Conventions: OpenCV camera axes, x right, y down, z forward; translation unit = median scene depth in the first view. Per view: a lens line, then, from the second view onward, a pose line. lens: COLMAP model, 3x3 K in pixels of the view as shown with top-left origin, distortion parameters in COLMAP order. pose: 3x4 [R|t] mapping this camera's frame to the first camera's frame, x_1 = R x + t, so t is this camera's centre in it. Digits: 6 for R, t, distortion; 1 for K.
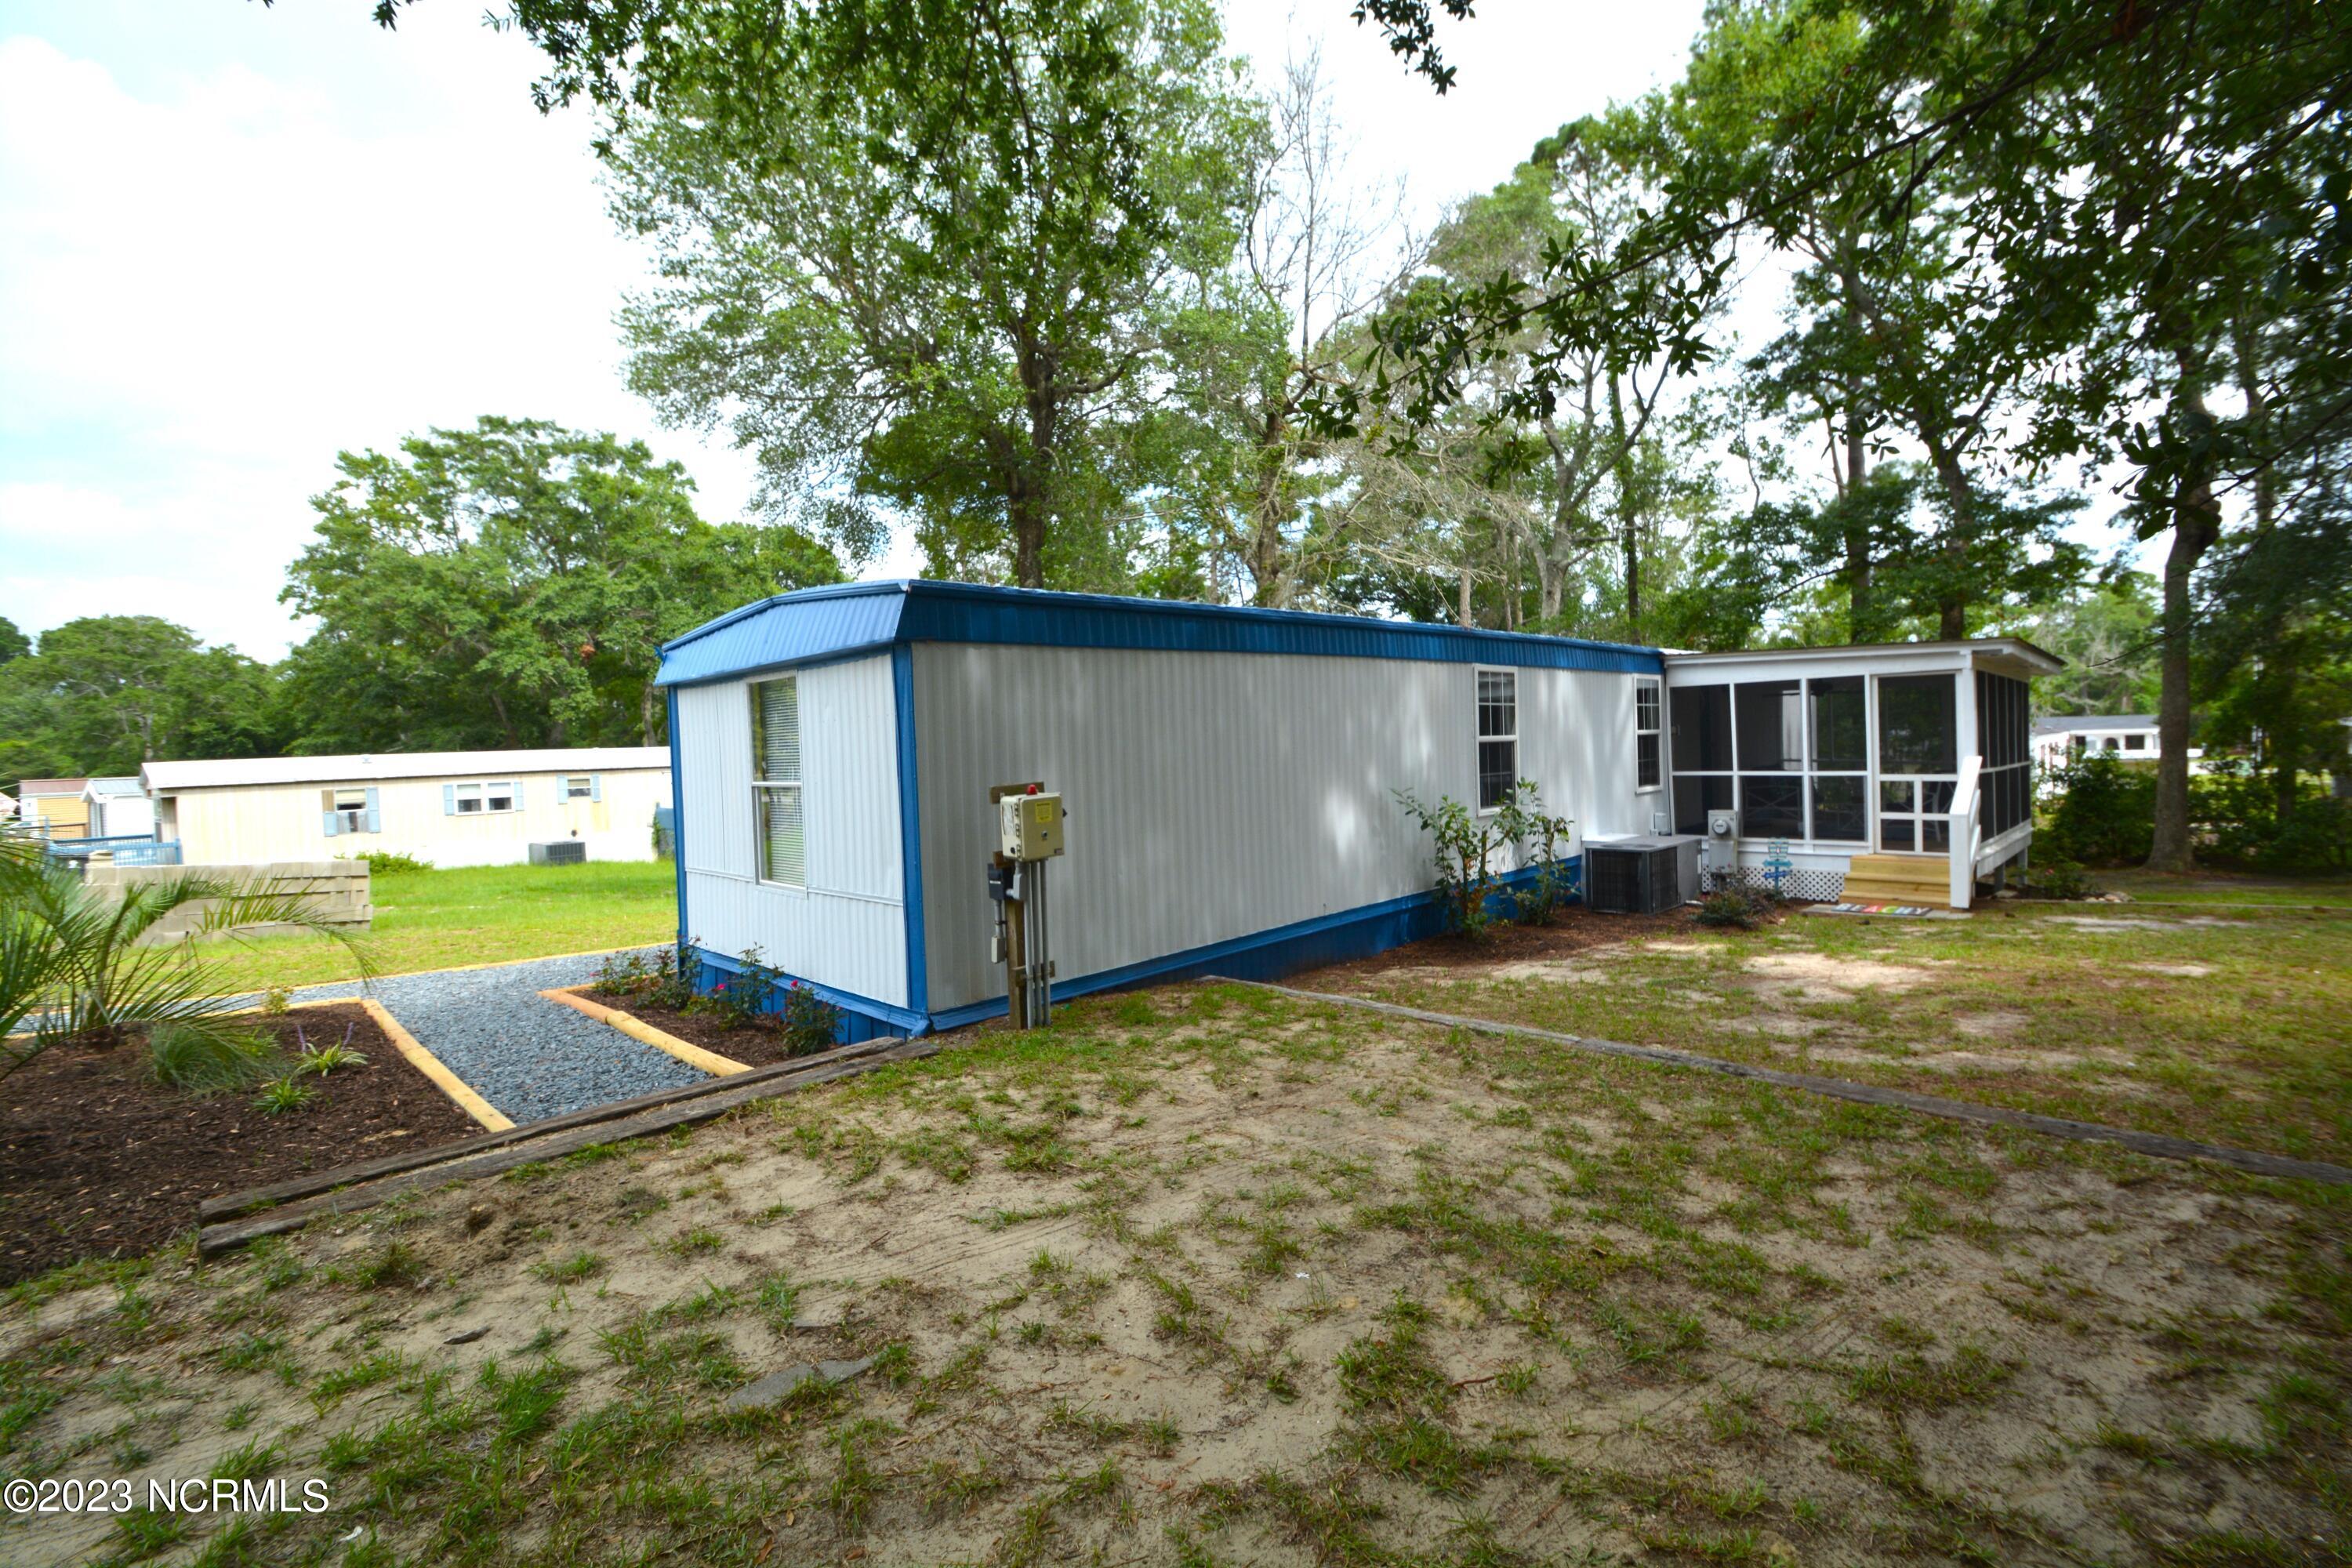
lens RADIAL K [[1034.1, 0, 1183.5], [0, 1034.1, 786.8], [0, 0, 1]] dist [0.003563, -0.009184]
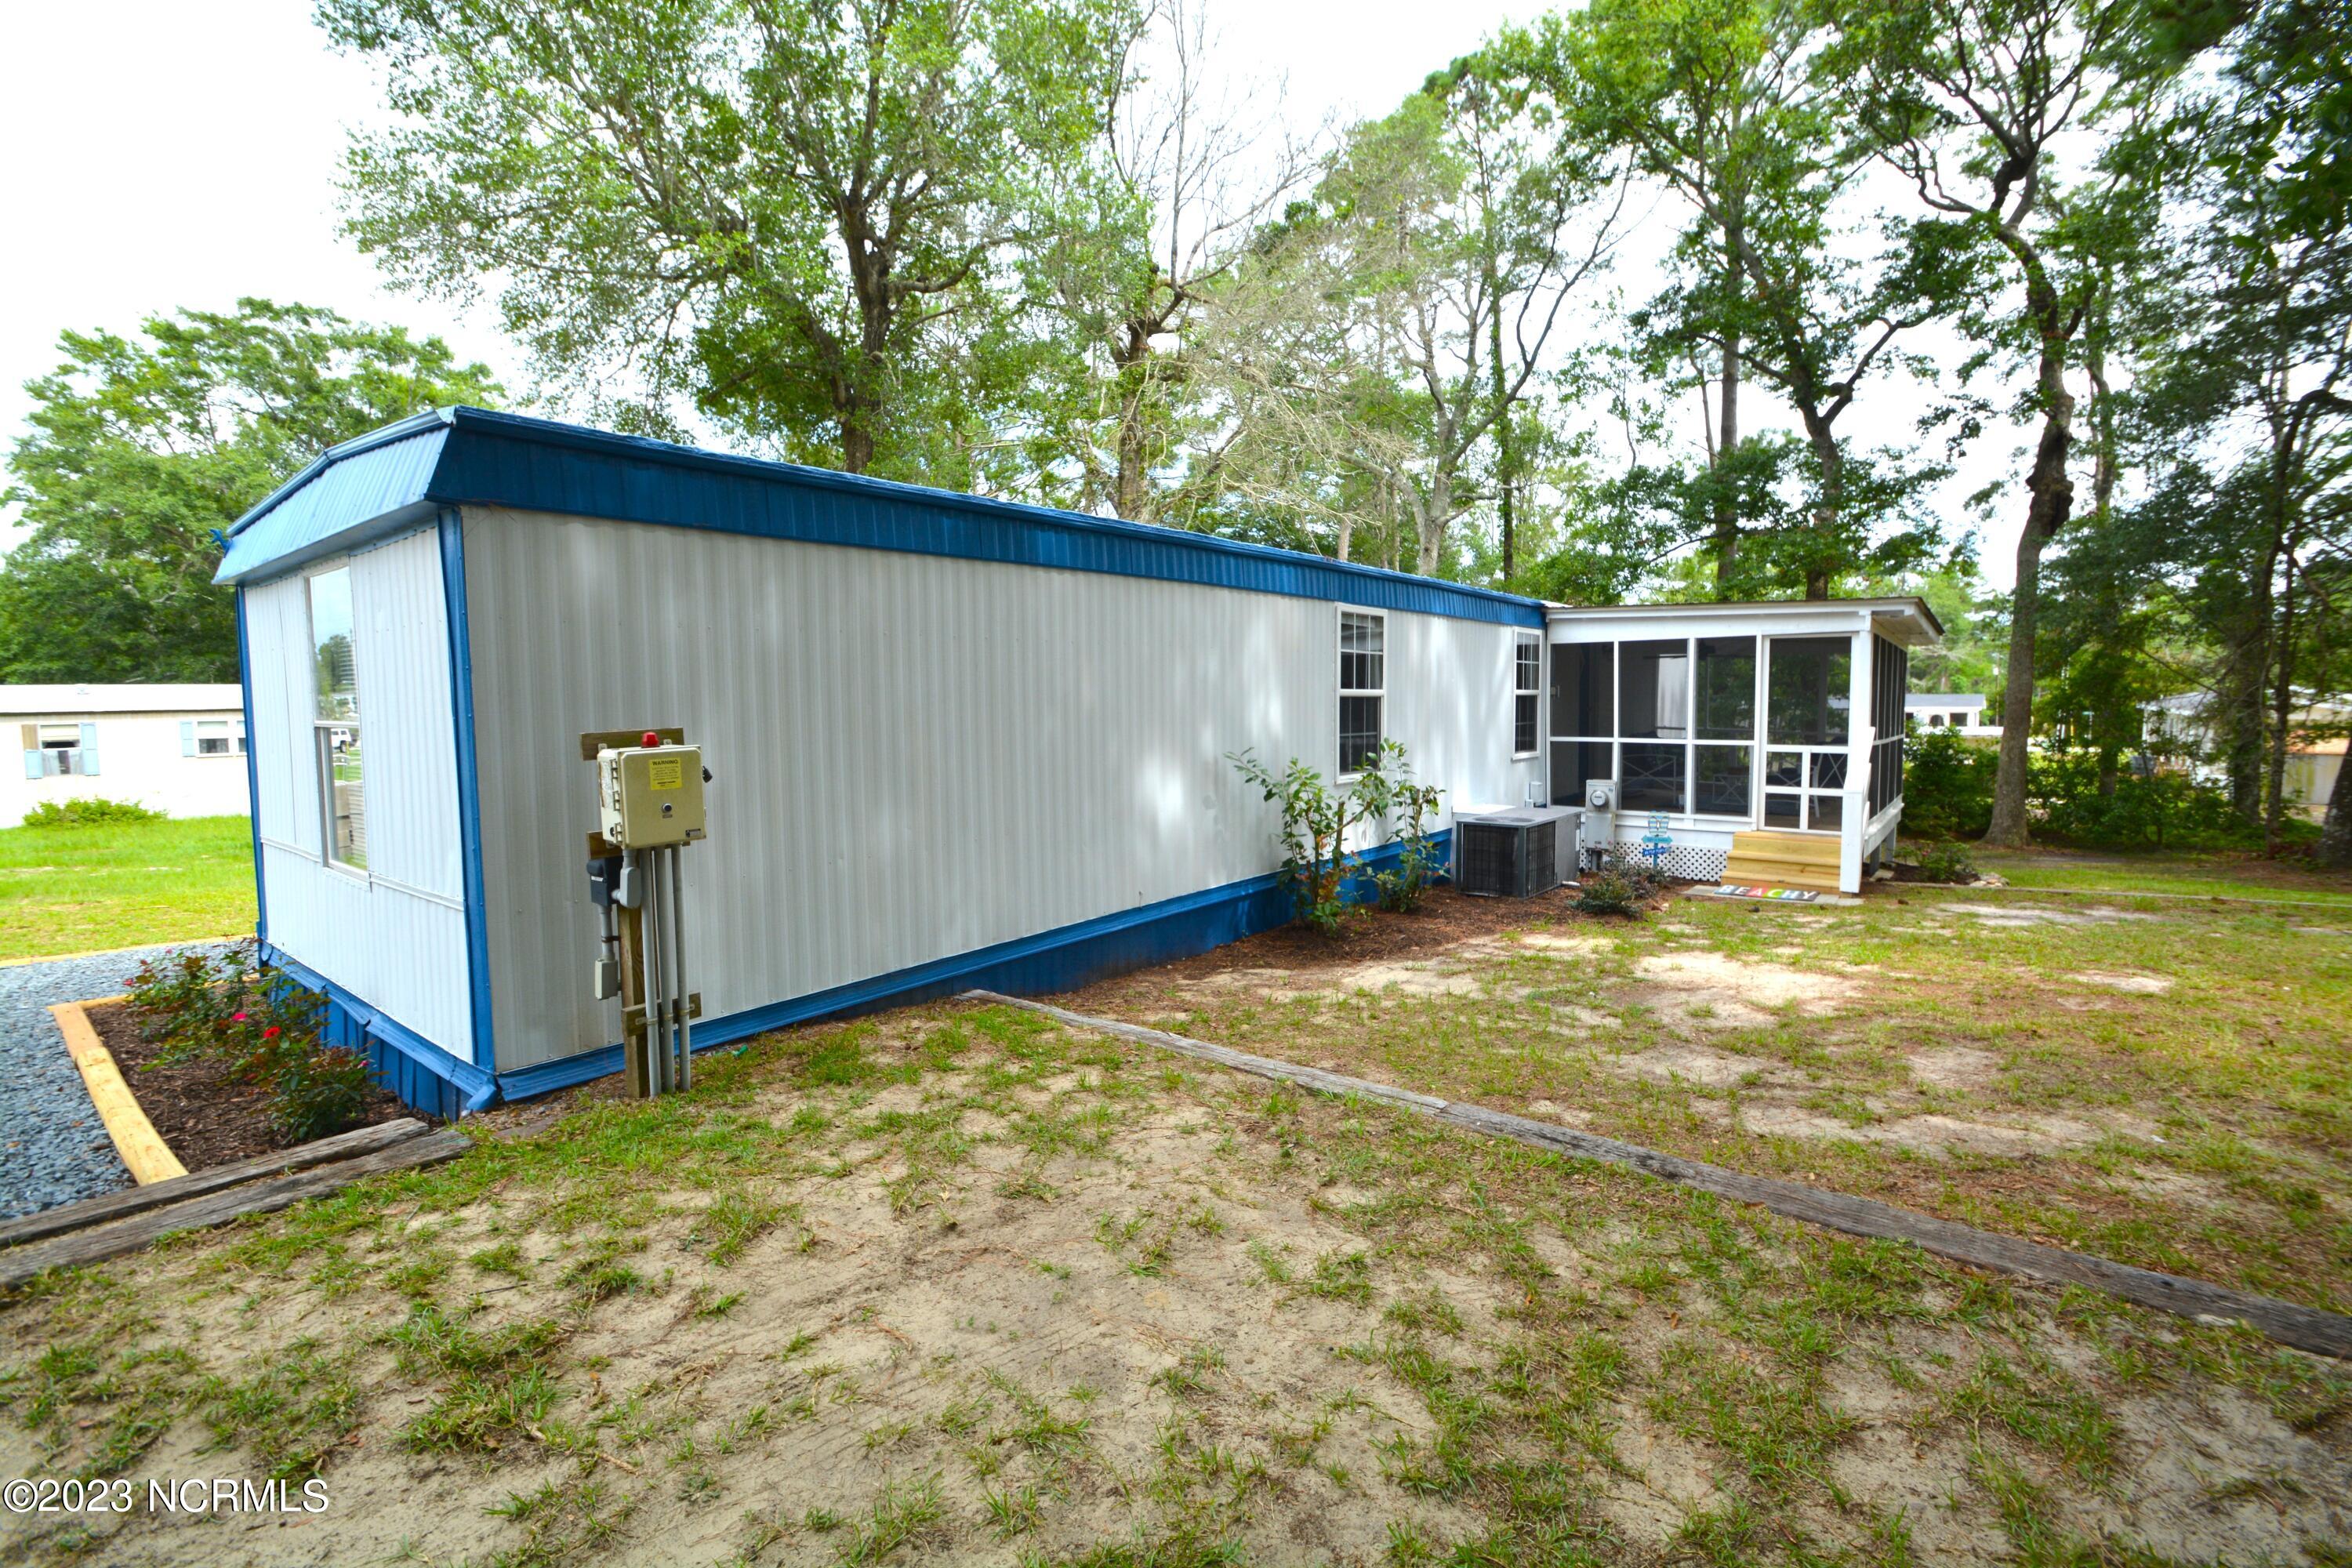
lens RADIAL K [[1034.1, 0, 1178.5], [0, 1034.1, 785.7], [0, 0, 1]] dist [0.003563, -0.009184]
pose [[0.993712, 0.017045, 0.110658, 0.052402], [-0.021533, 0.998988, 0.039485, -0.000547], [-0.109873, -0.041620, 0.993074, 0.143735]]
